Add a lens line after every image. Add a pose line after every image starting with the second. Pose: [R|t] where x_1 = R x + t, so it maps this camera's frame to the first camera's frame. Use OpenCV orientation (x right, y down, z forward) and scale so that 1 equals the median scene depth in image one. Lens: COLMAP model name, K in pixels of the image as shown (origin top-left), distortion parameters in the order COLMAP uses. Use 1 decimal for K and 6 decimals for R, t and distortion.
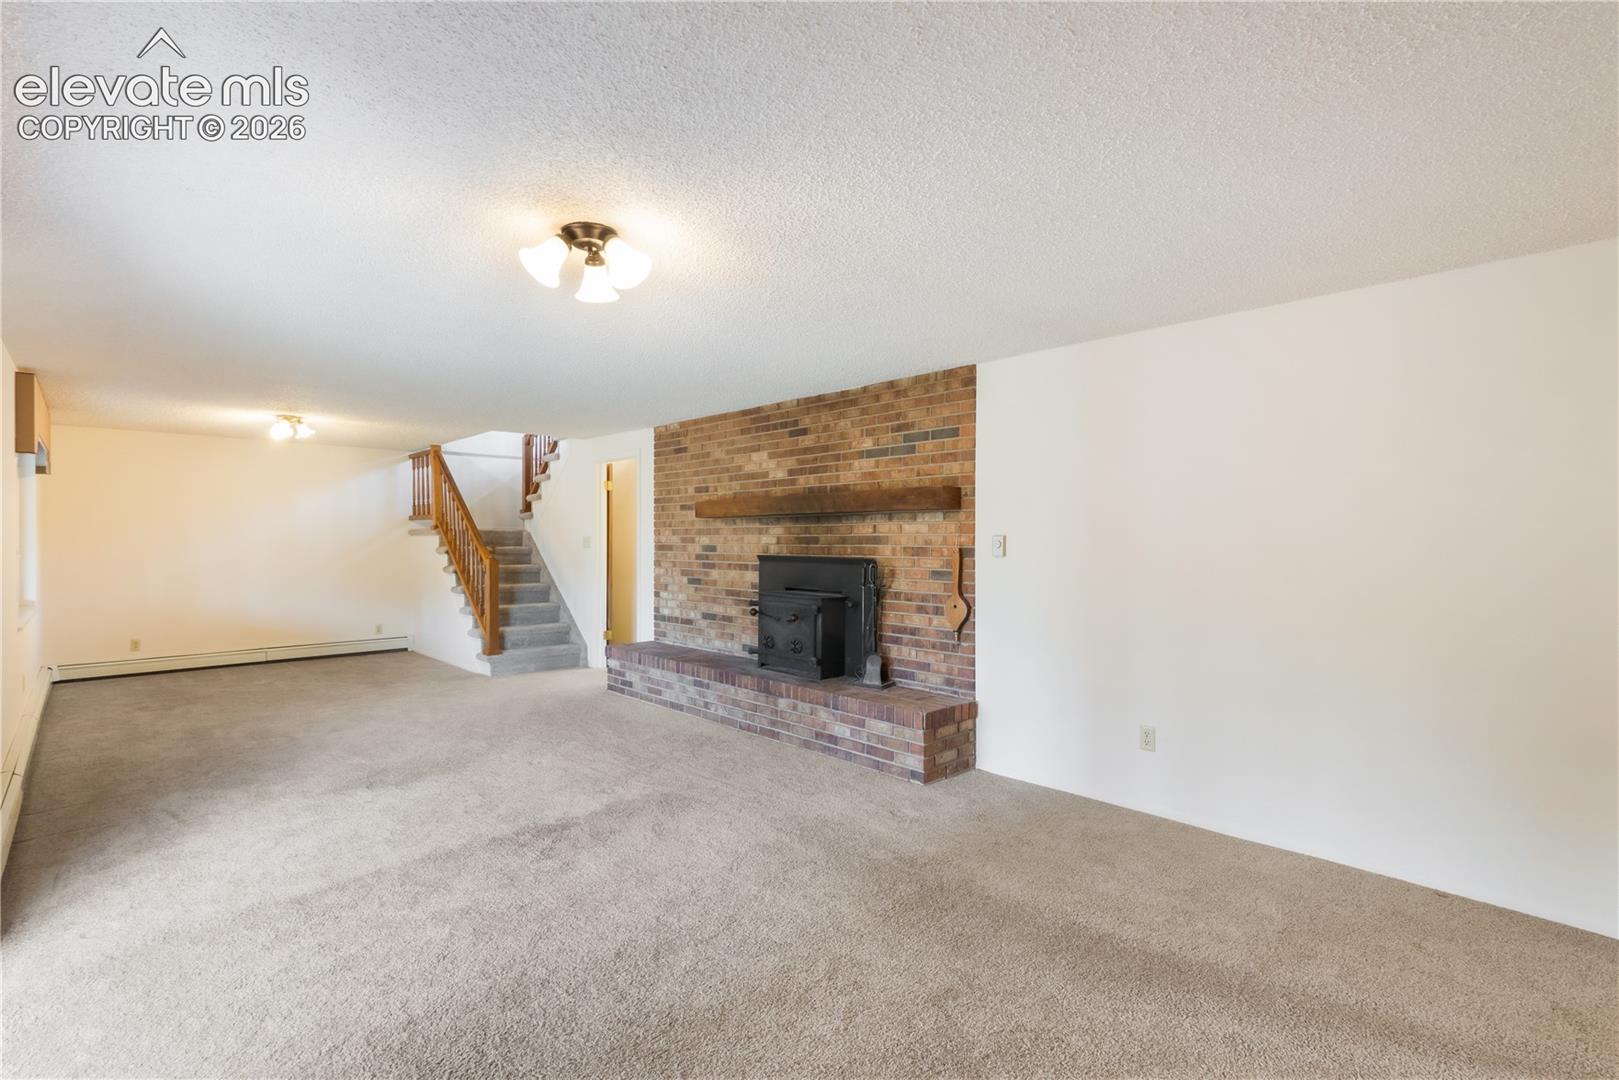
lens RADIAL K [[748.1, 0, 797.1], [0, 748.1, 541.8], [0, 0, 1]] dist [-0.004111, -0.001031]
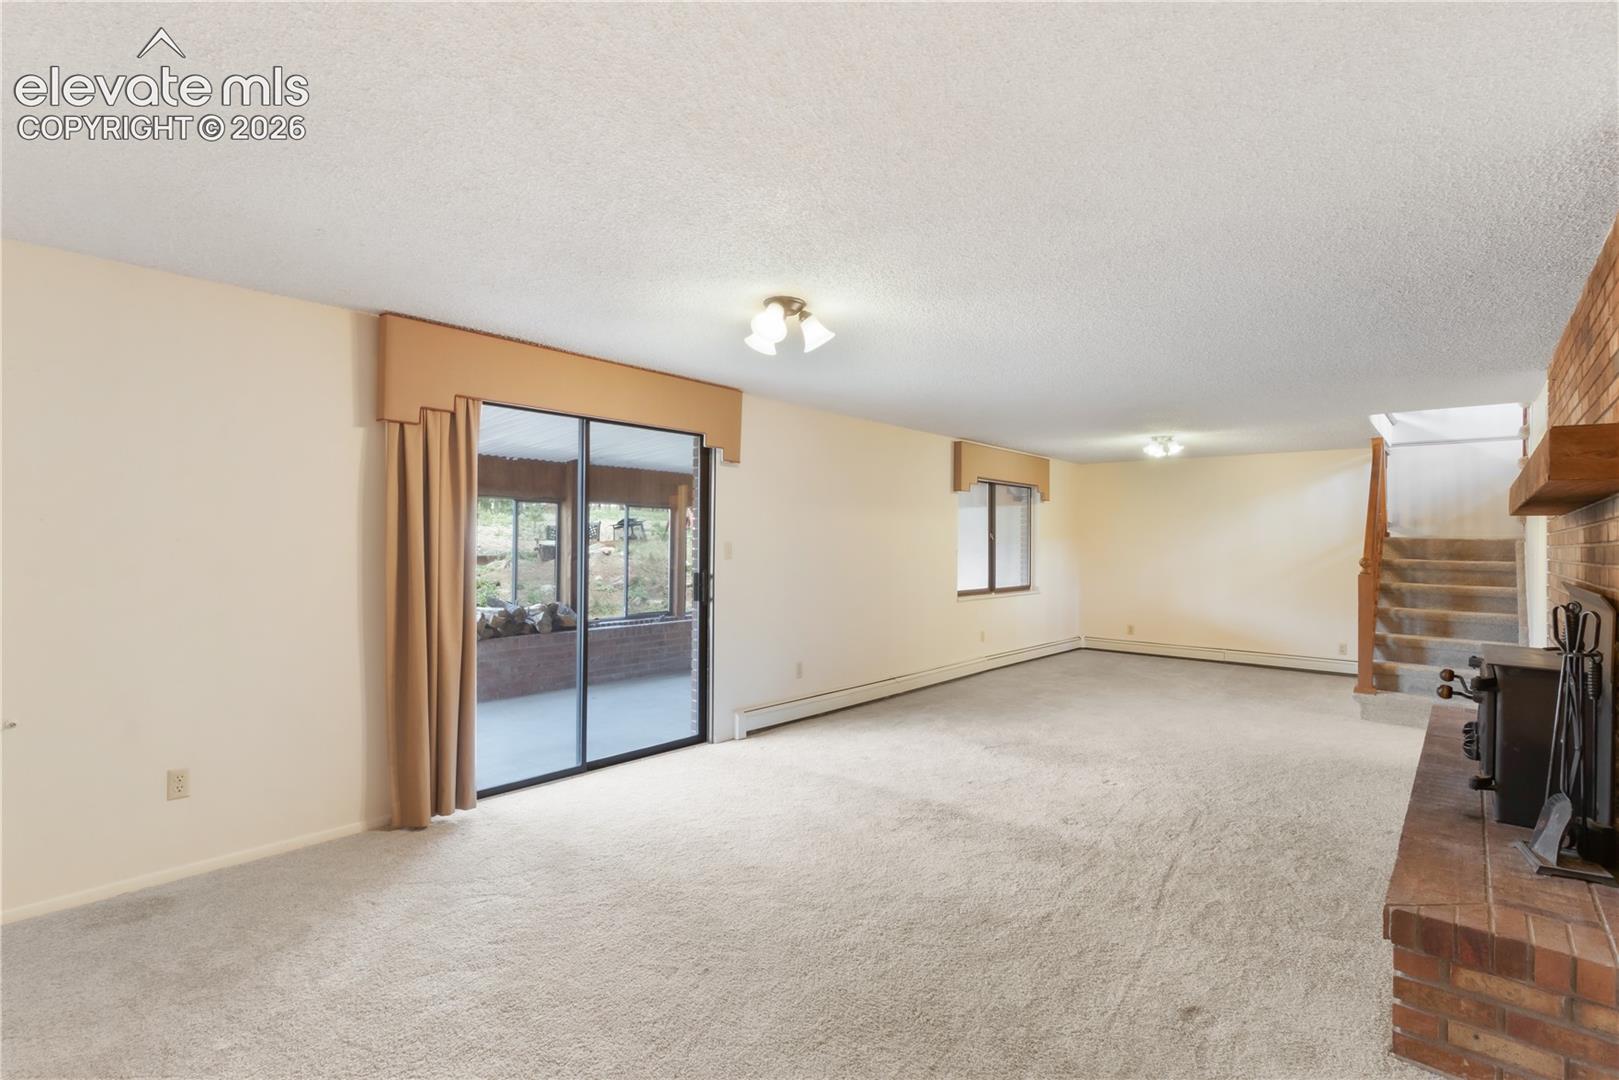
lens RADIAL K [[748.1, 0, 783.5], [0, 748.1, 547.1], [0, 0, 1]] dist [-0.004111, -0.001031]
pose [[0.076913, 0.006074, -0.997019, 0.588789], [-0.014421, 0.999884, 0.004979, -0.001616], [0.996934, 0.013995, 0.076992, 0.536933]]
